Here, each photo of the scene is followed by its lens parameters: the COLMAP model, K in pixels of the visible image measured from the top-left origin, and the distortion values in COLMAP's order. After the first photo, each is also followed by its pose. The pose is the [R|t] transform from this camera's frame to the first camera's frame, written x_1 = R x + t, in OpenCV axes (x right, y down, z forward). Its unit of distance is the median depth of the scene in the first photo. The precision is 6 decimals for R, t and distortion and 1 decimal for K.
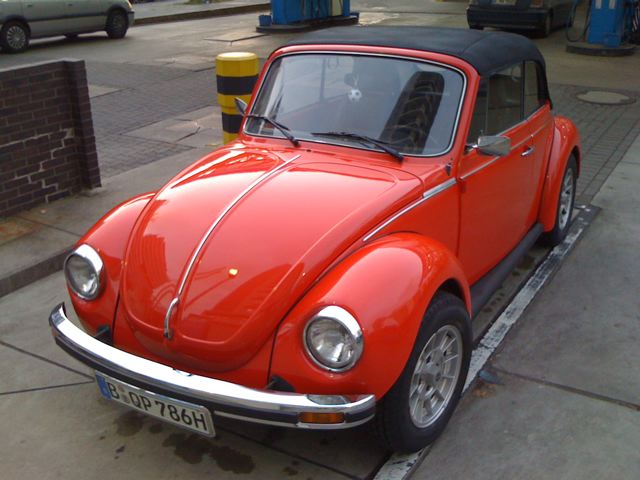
lens RADIAL K [[721.7, 0, 320.0], [0, 721.7, 240.0], [0, 0, 1]] dist [0.055512, -0.345018]
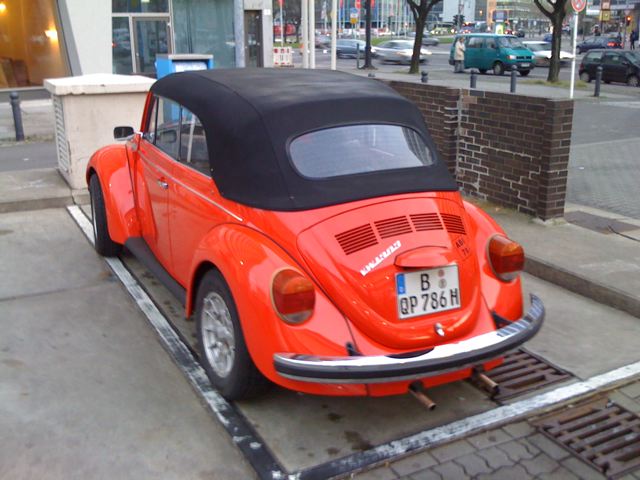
lens RADIAL K [[721.7, 0, 320.0], [0, 721.7, 240.0], [0, 0, 1]] dist [0.055512, -0.345018]
pose [[-0.530652, 0.246377, -0.810992, 0.852912], [-0.311263, 0.833321, 0.456827, -0.498229], [0.788368, 0.494848, -0.365515, 1.312309]]
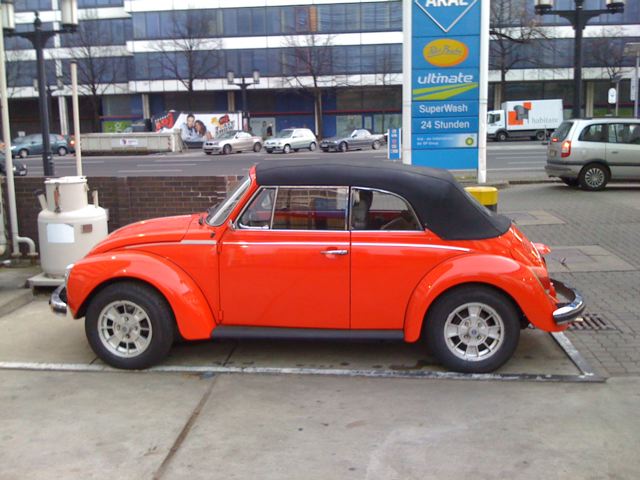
lens RADIAL K [[721.7, 0, 320.0], [0, 721.7, 240.0], [0, 0, 1]] dist [0.055512, -0.345018]
pose [[0.447018, 0.151934, -0.881528, 1.164412], [-0.323683, 0.946165, -0.001063, -0.111941], [0.833909, 0.285811, 0.472131, 0.278399]]
